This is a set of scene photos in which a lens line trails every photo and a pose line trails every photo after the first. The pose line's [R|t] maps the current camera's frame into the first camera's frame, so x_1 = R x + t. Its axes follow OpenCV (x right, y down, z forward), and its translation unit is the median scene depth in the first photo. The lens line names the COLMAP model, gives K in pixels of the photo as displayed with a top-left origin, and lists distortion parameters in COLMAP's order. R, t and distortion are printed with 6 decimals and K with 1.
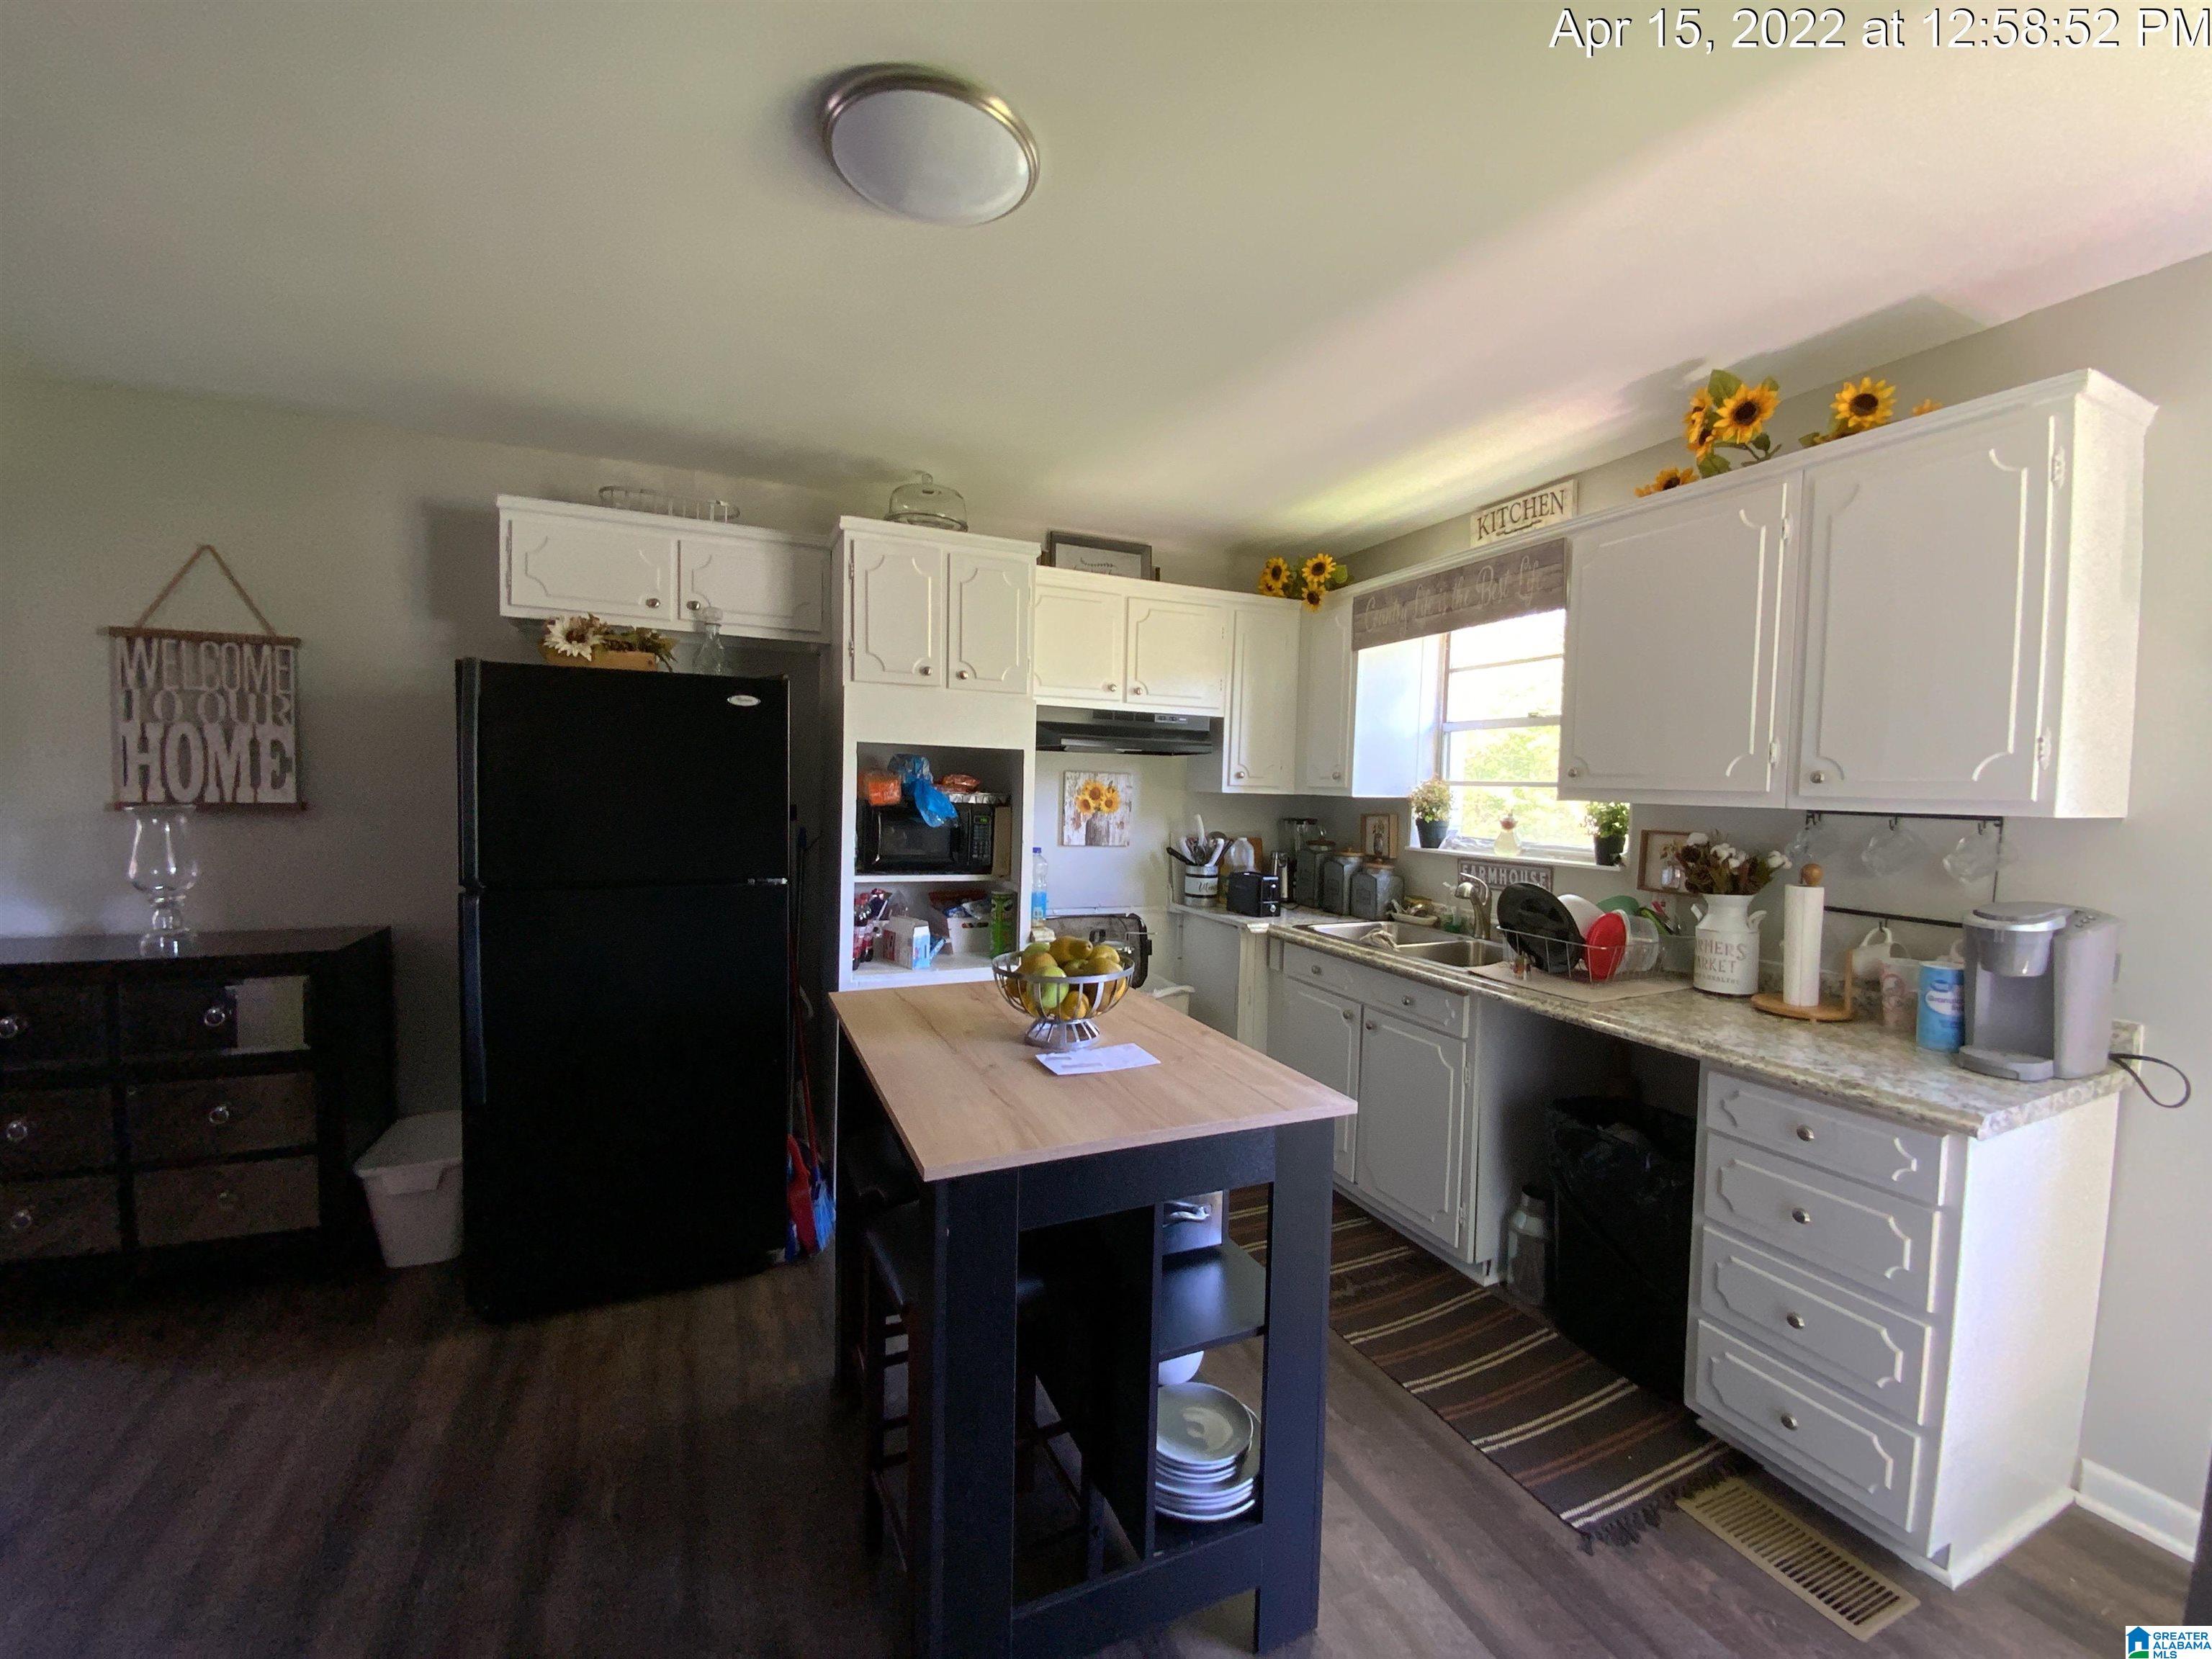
lens RADIAL K [[887.8, 0, 1103.4], [0, 887.8, 831.1], [0, 0, 1]] dist [0.003186, -0.007706]
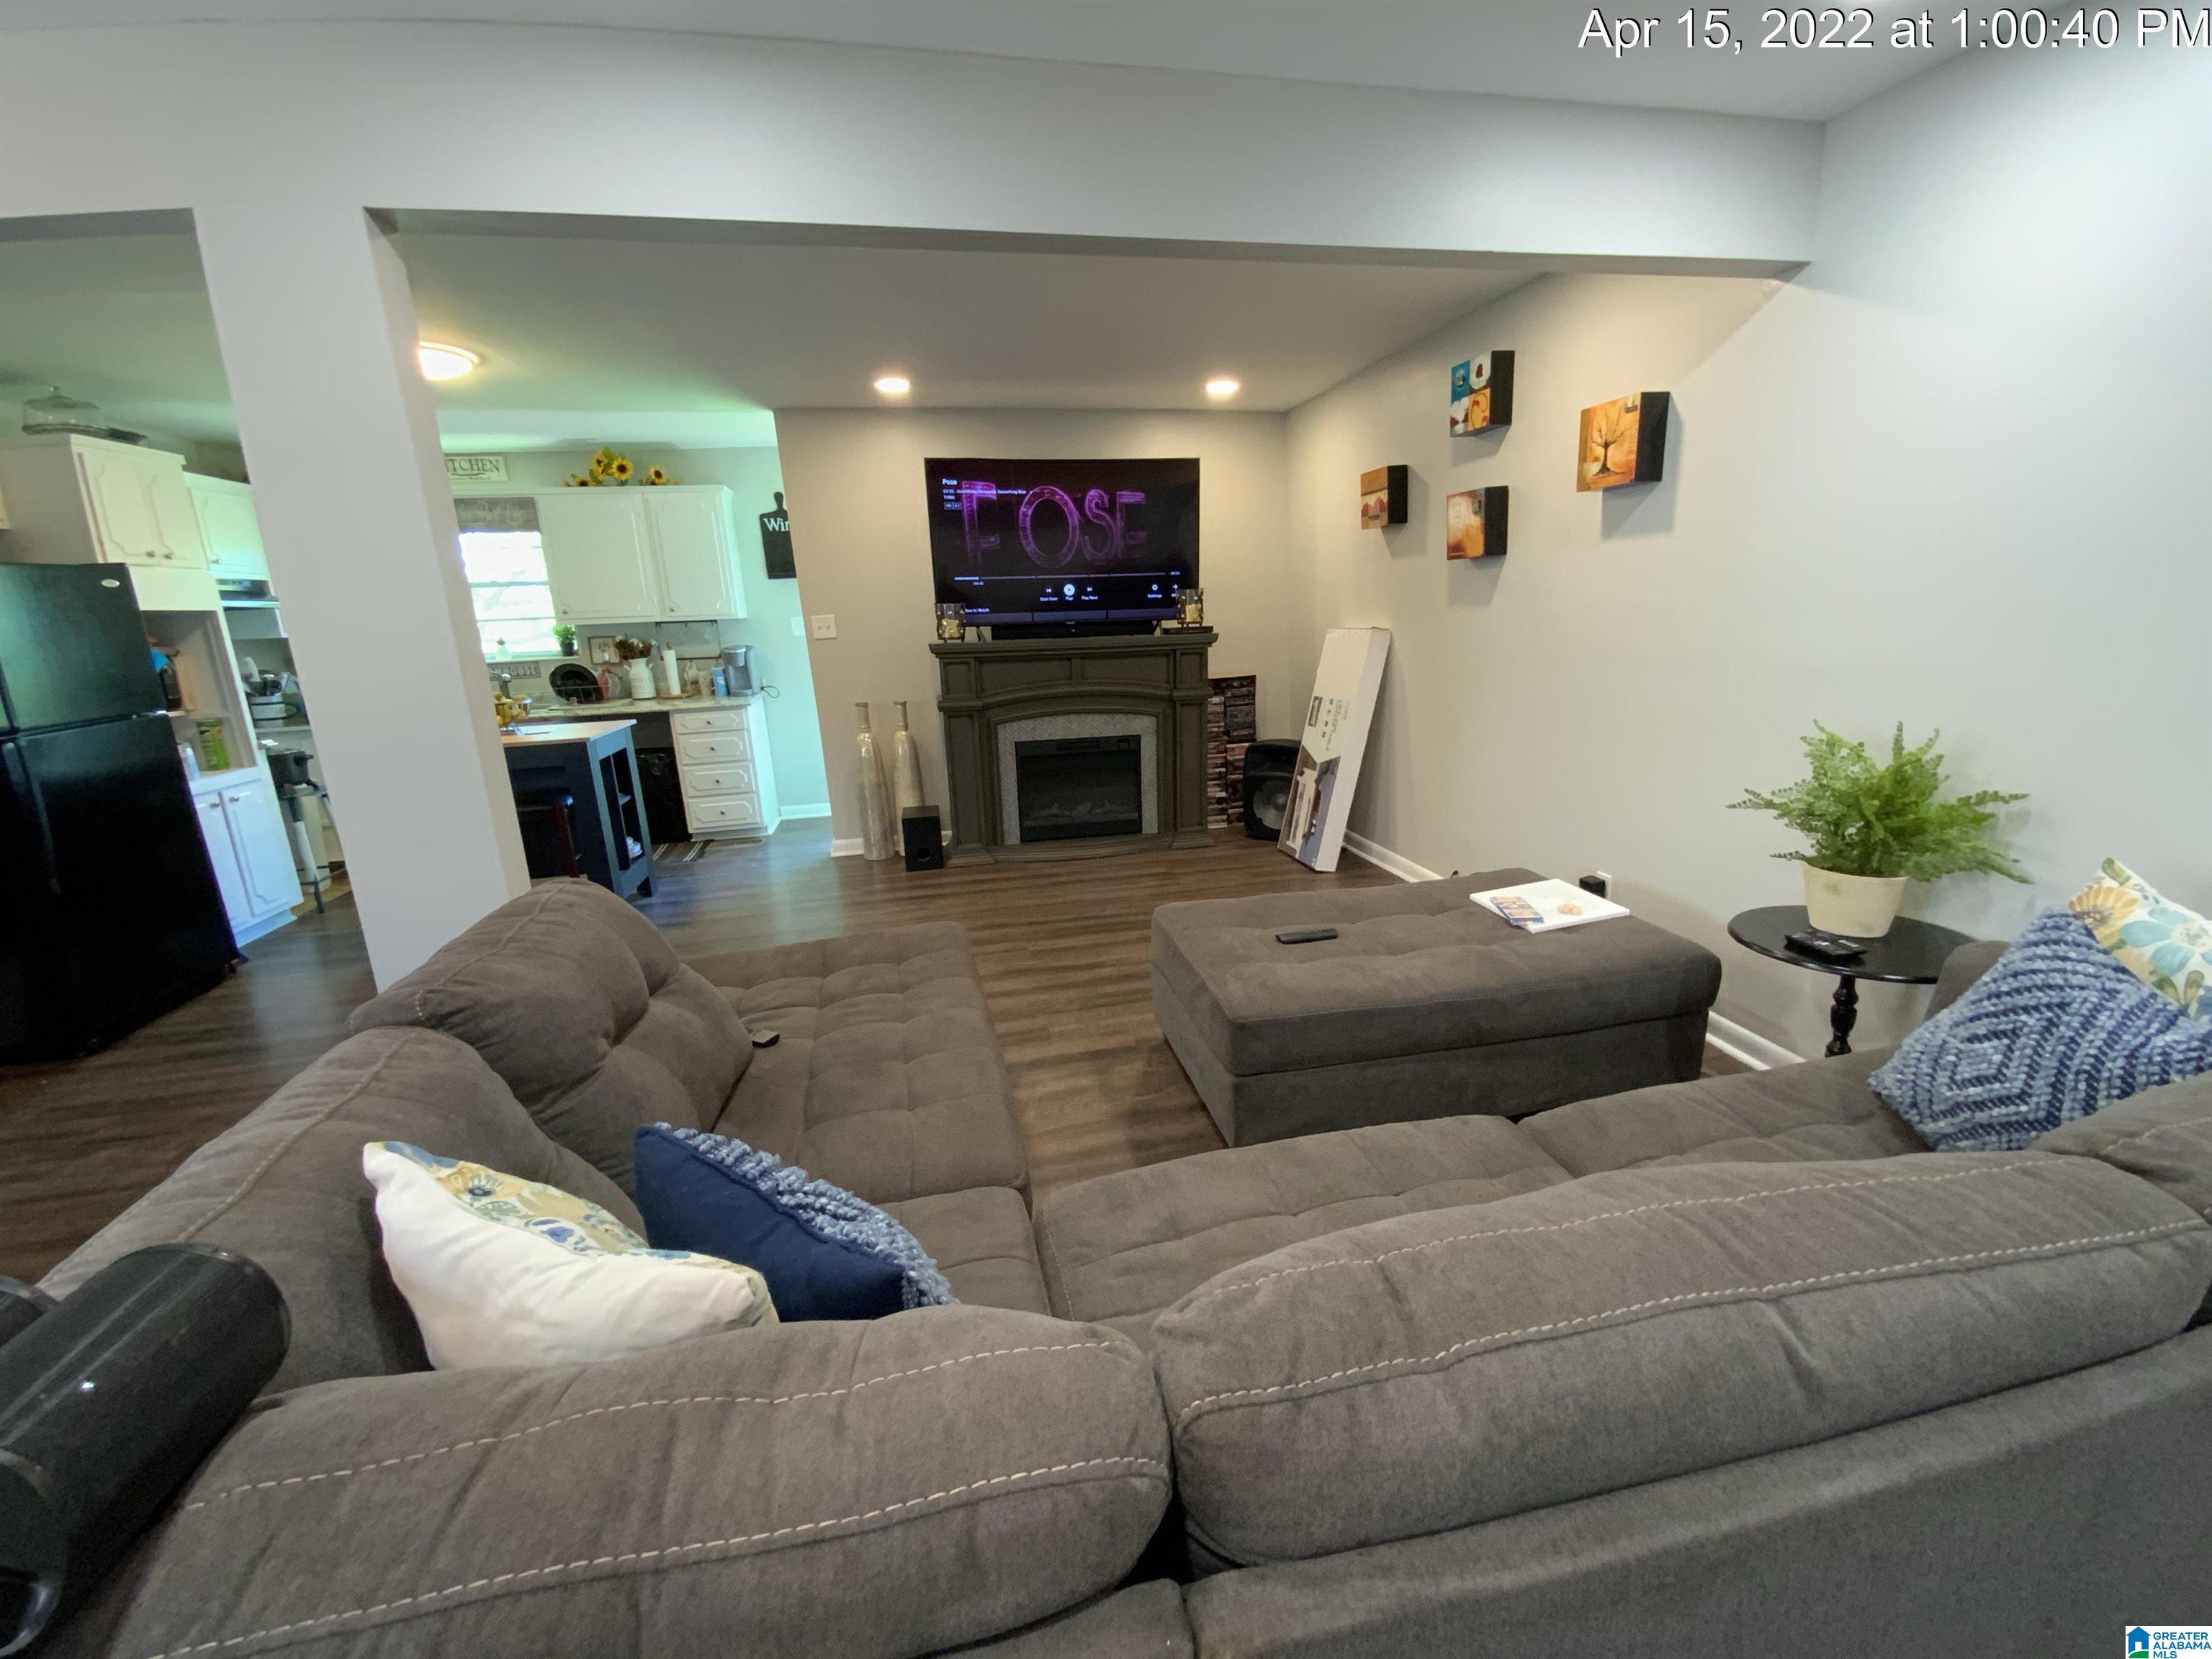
lens RADIAL K [[944.4, 0, 1144.7], [0, 944.4, 837.6], [0, 0, 1]] dist [-0.012144, -0.000286]
pose [[0.178842, -0.264595, 0.947631, -1.546710], [0.092762, 0.963404, 0.251493, 0.020760], [-0.979495, 0.042926, 0.196842, -0.820463]]
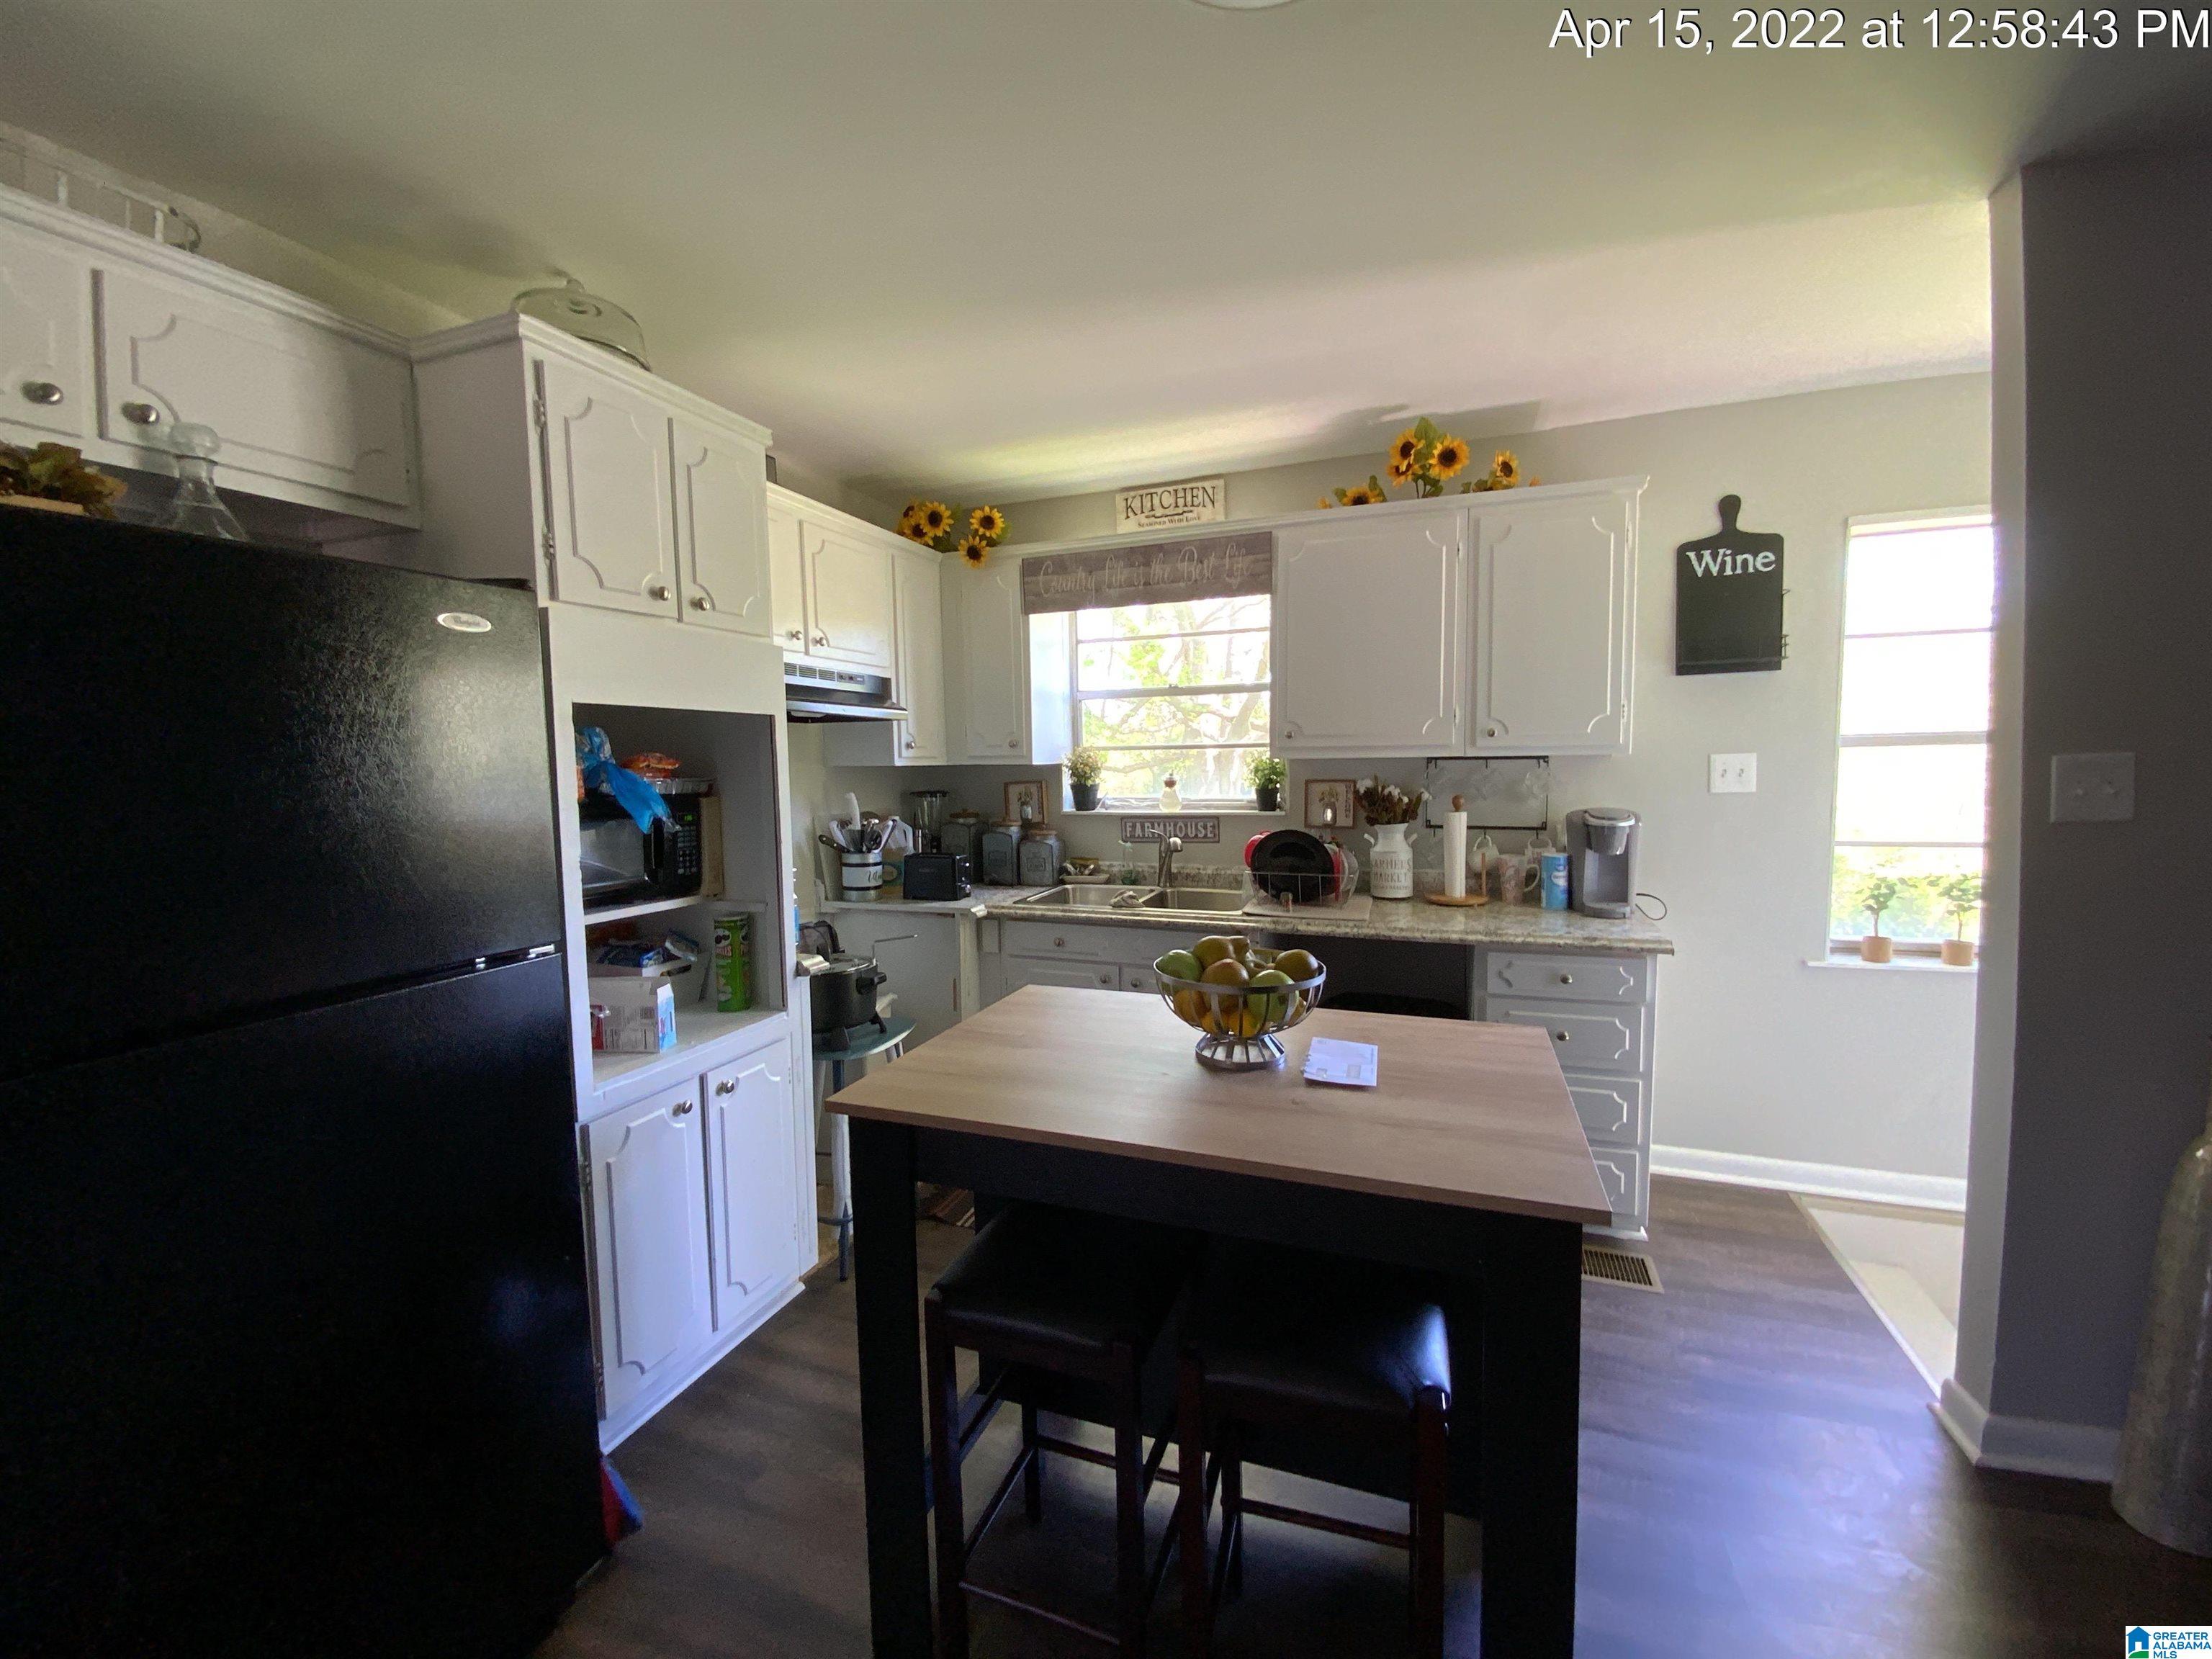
lens RADIAL K [[887.8, 0, 1087.3], [0, 887.8, 834.7], [0, 0, 1]] dist [0.003186, -0.007706]
pose [[0.703671, -0.095936, 0.704019, -0.513079], [0.069563, 0.995384, 0.066111, -0.029776], [-0.707112, 0.002453, 0.707097, 0.355218]]
